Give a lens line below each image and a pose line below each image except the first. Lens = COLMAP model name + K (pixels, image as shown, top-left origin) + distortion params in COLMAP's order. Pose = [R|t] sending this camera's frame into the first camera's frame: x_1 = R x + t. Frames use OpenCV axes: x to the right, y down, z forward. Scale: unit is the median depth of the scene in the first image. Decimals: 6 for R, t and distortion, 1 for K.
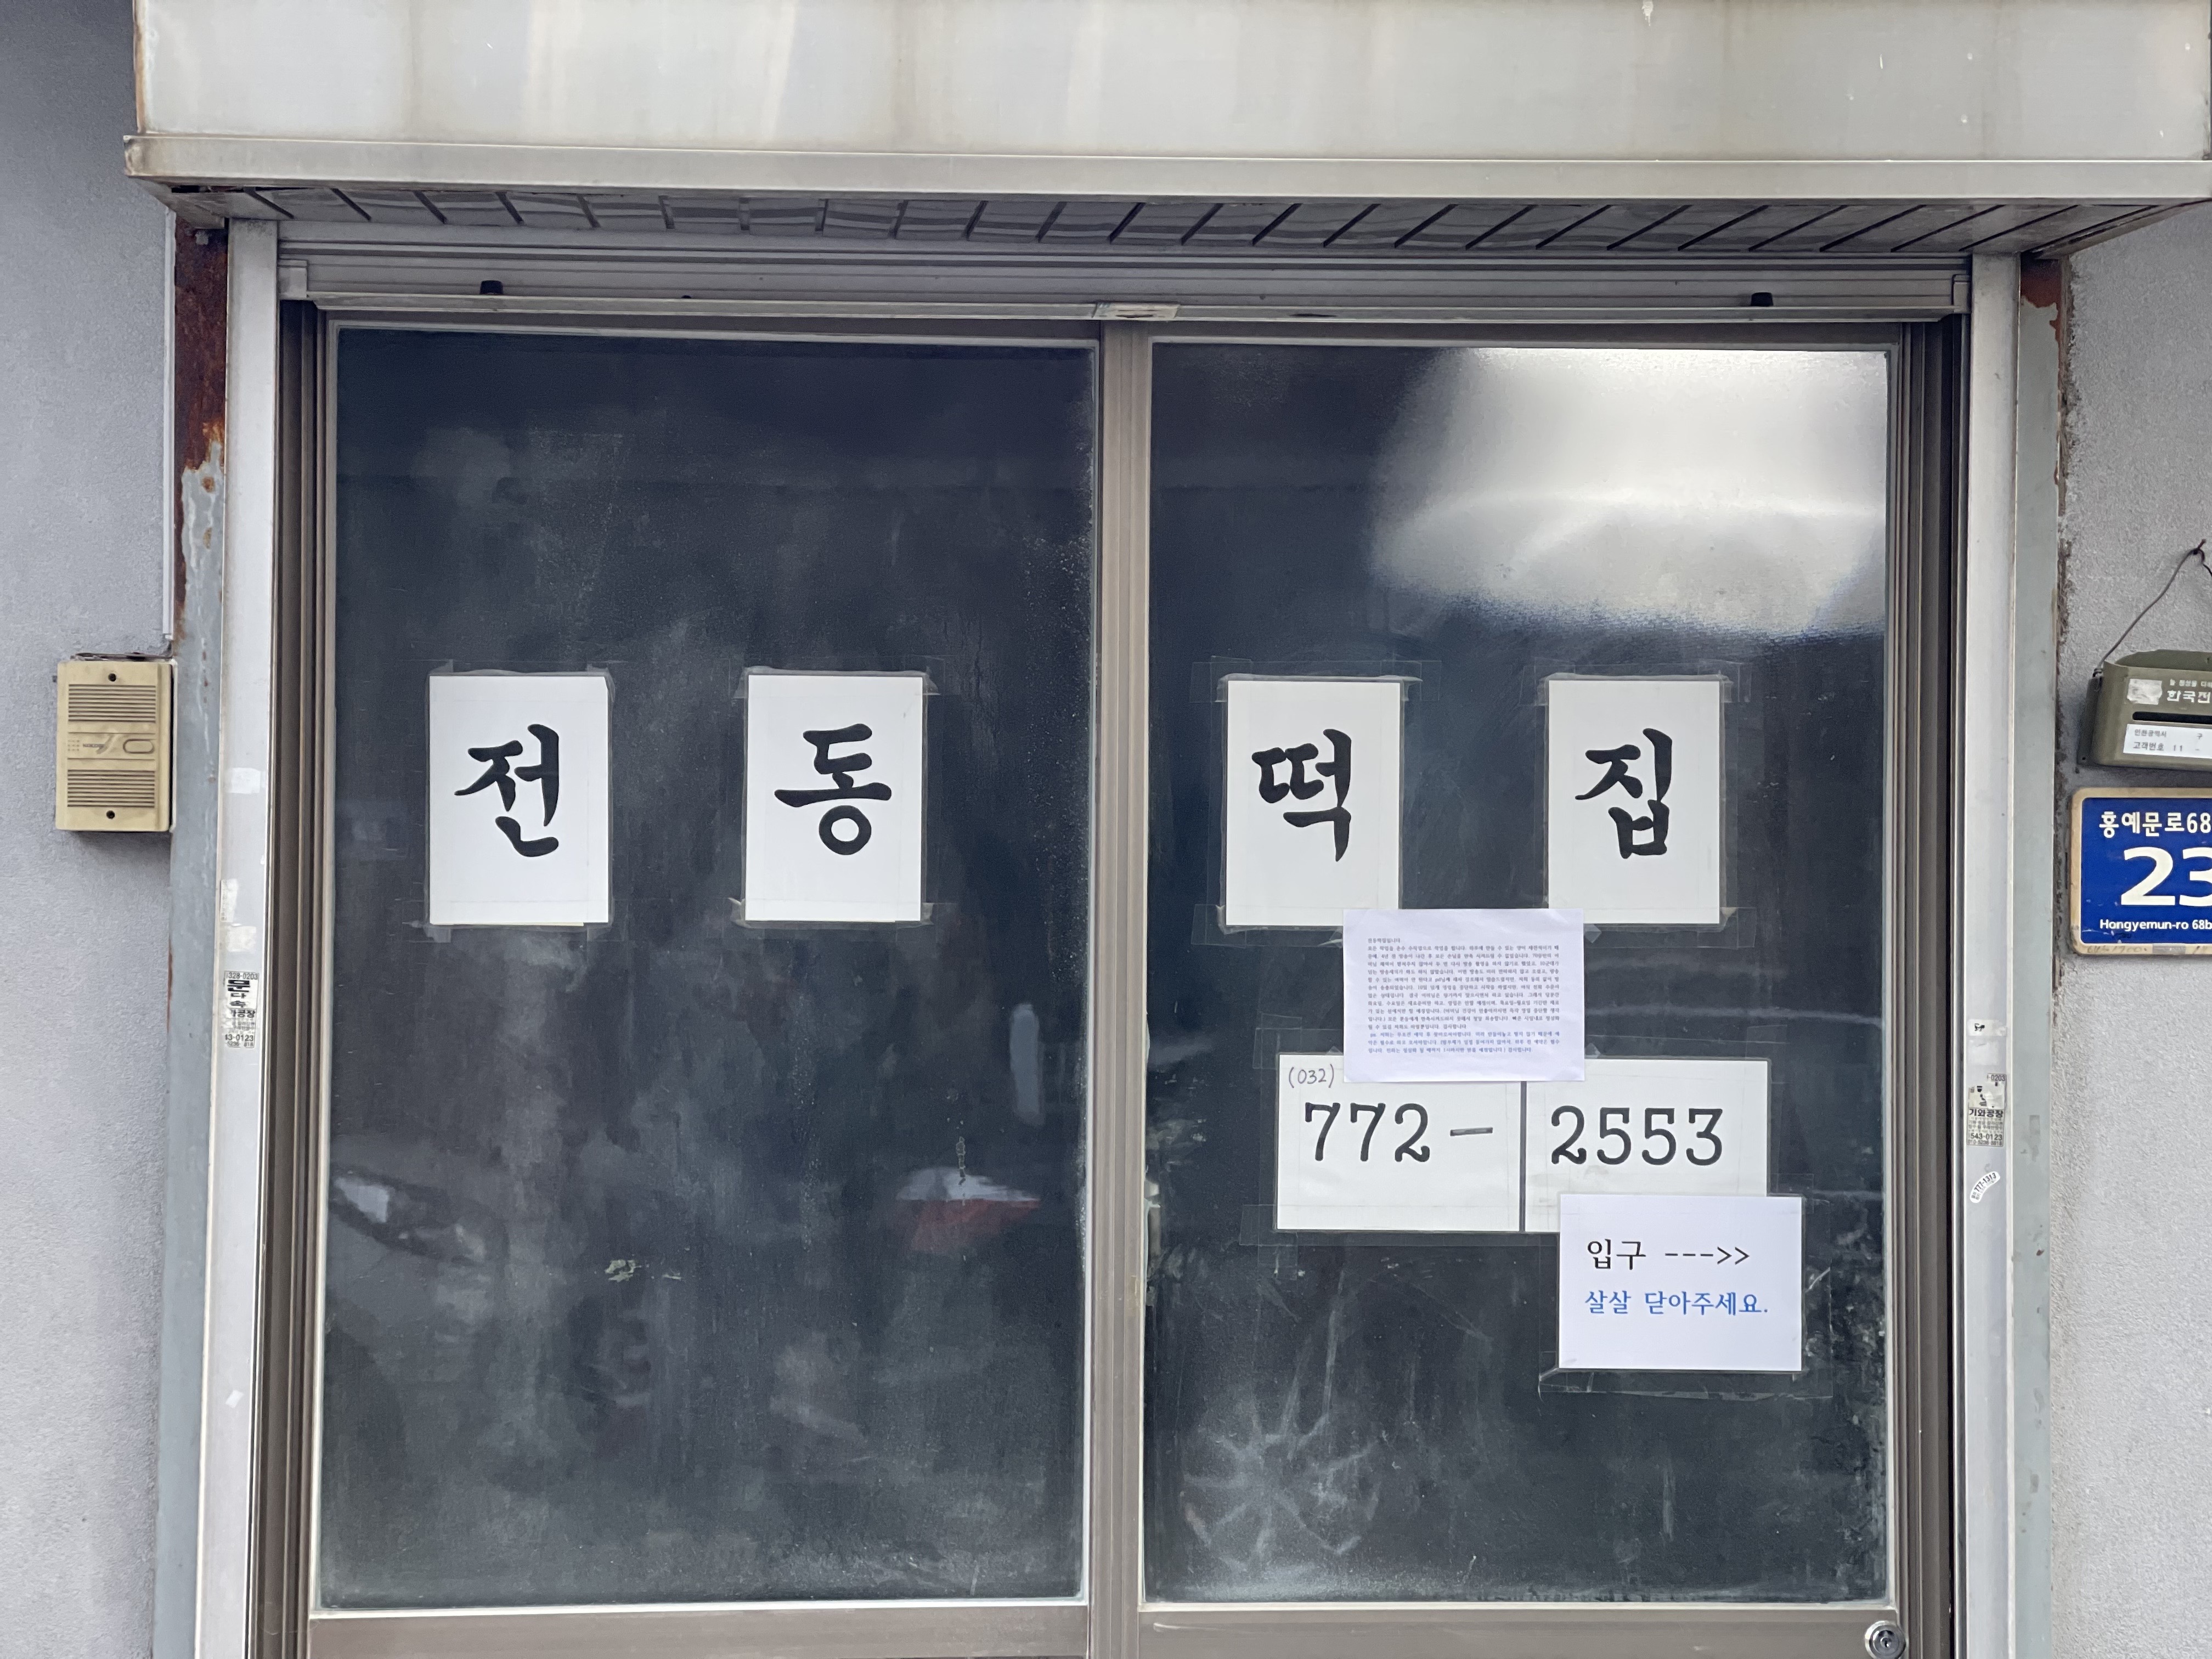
lens RADIAL K [[4146.7, 0, 1104.5], [0, 4146.7, 829.9], [0, 0, 1]] dist [0.192748, 0.000000]
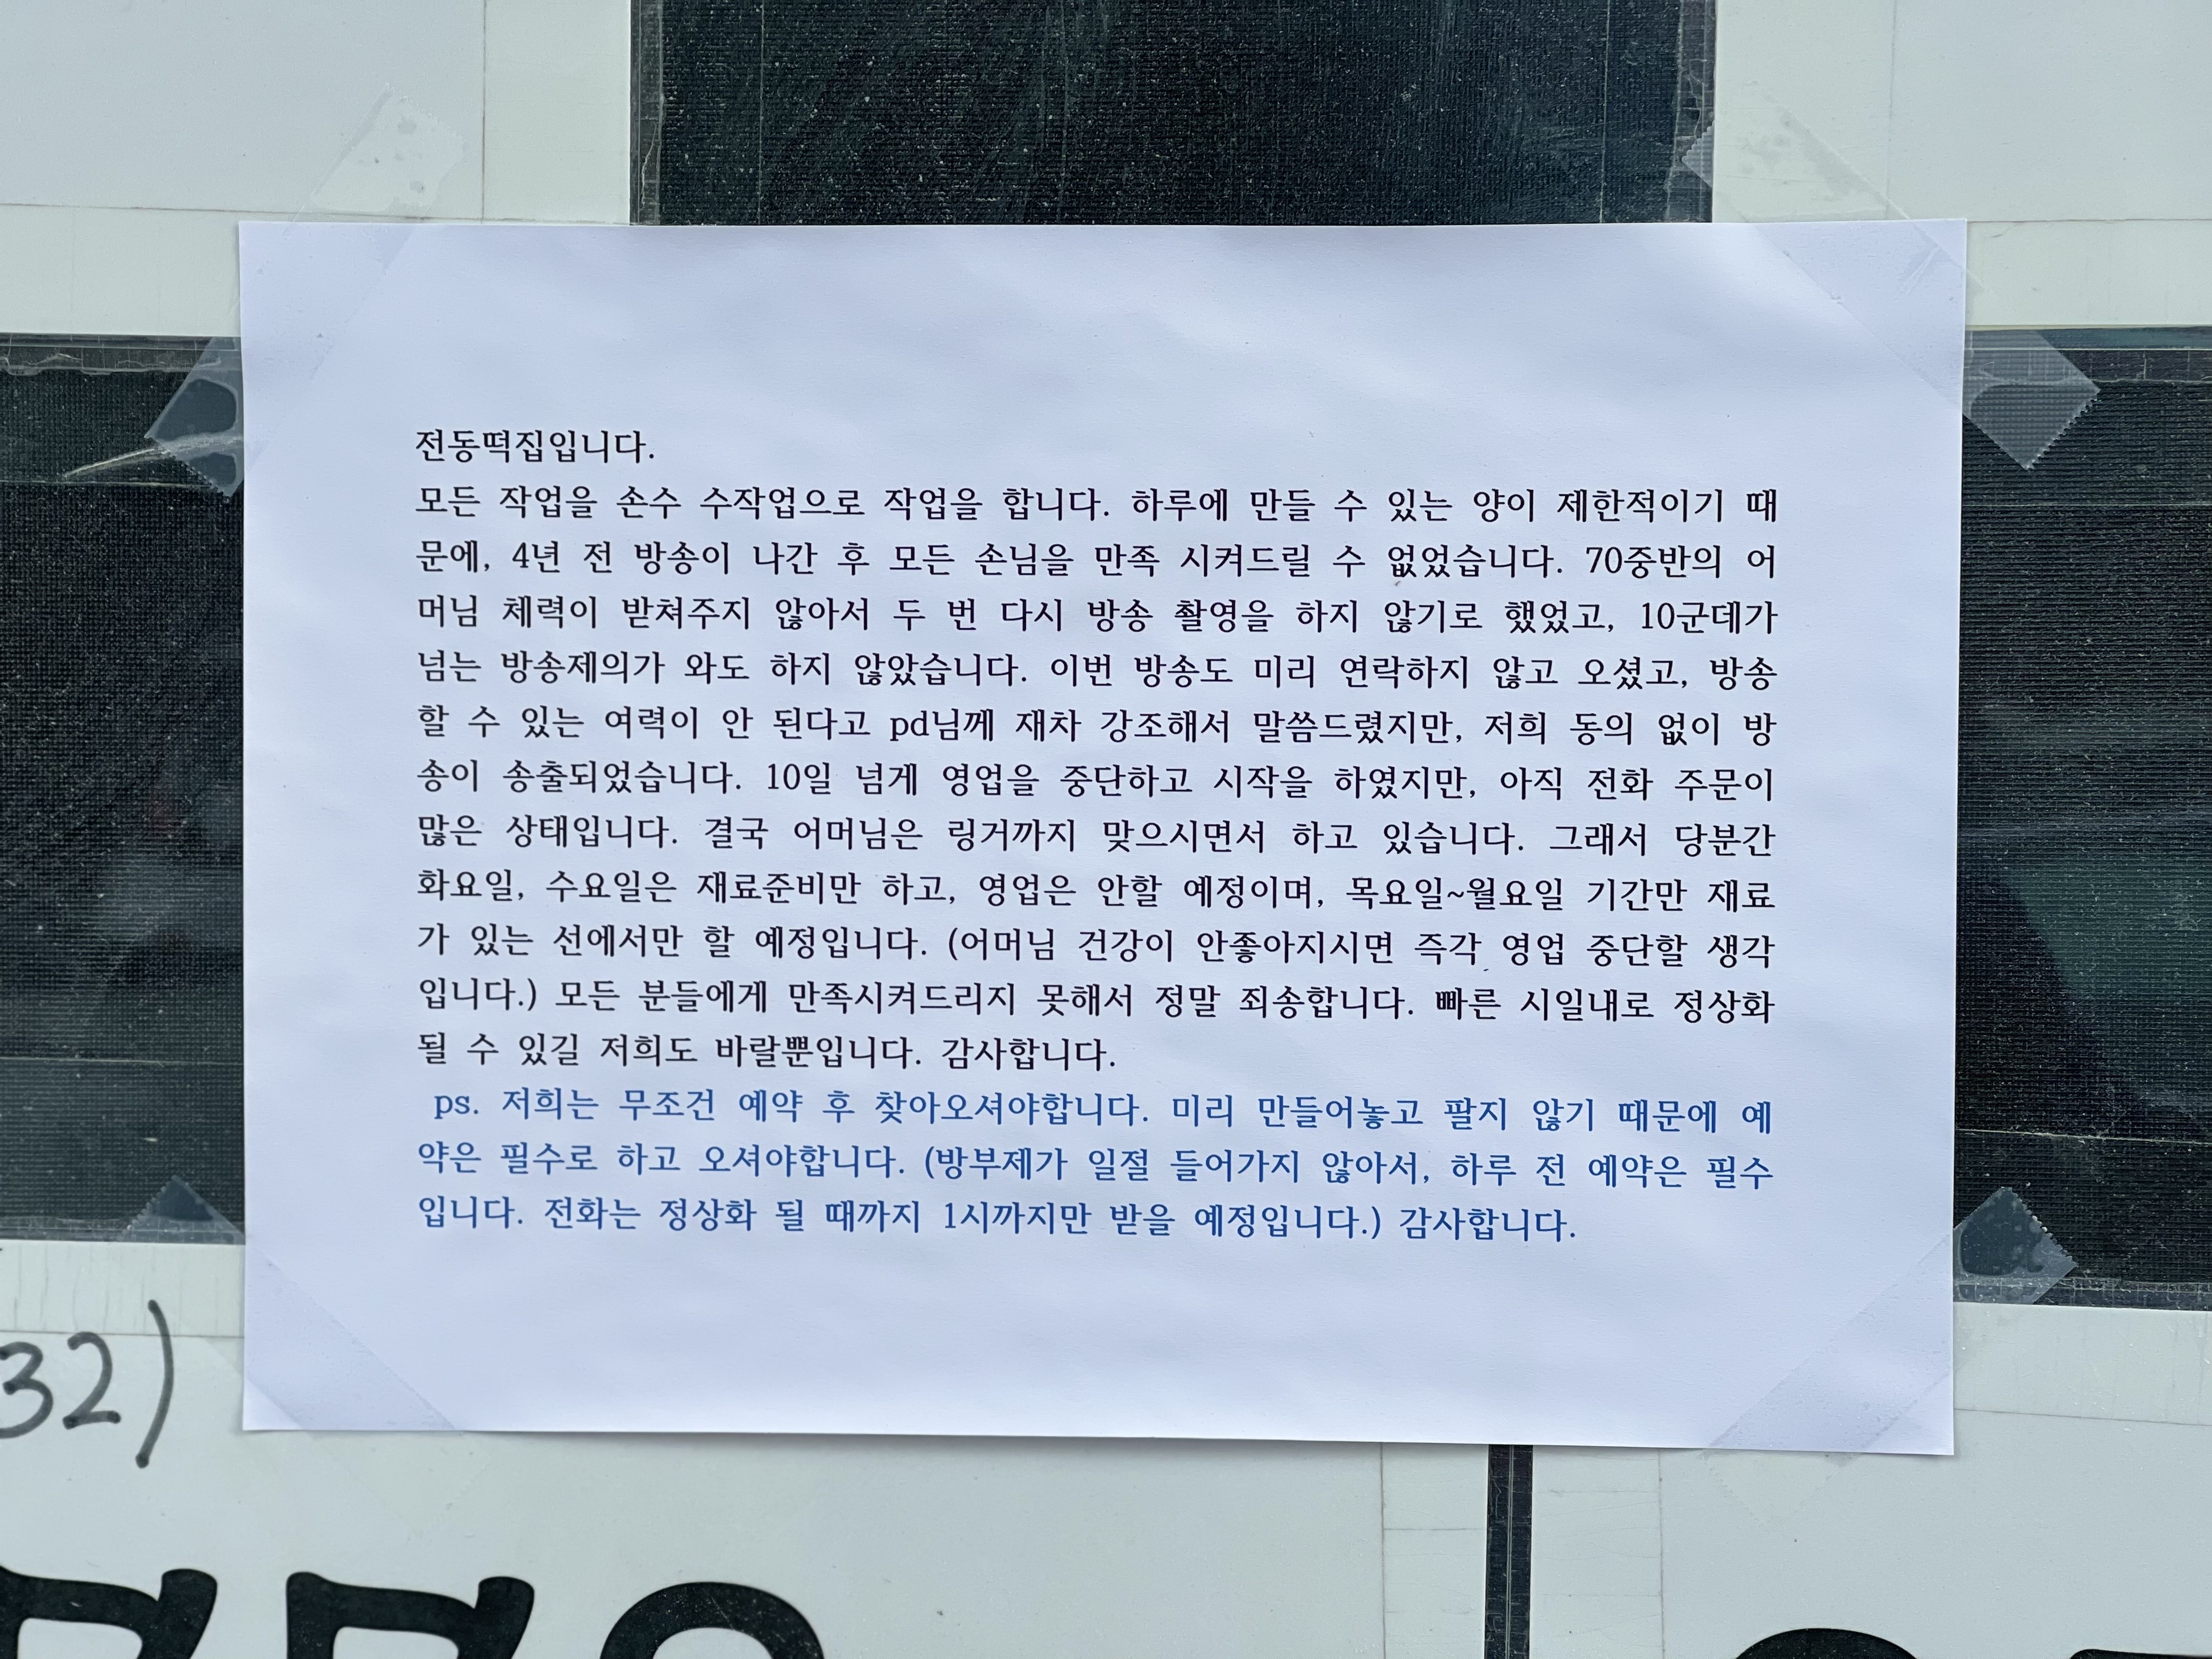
lens RADIAL K [[4146.7, 0, 1106.5], [0, 4146.7, 831.0], [0, 0, 1]] dist [0.192748, 0.000000]
pose [[0.989402, 0.015129, -0.144412, 0.107540], [-0.008011, 0.998730, 0.049742, 0.032550], [0.144981, -0.048058, 0.988267, 0.859548]]
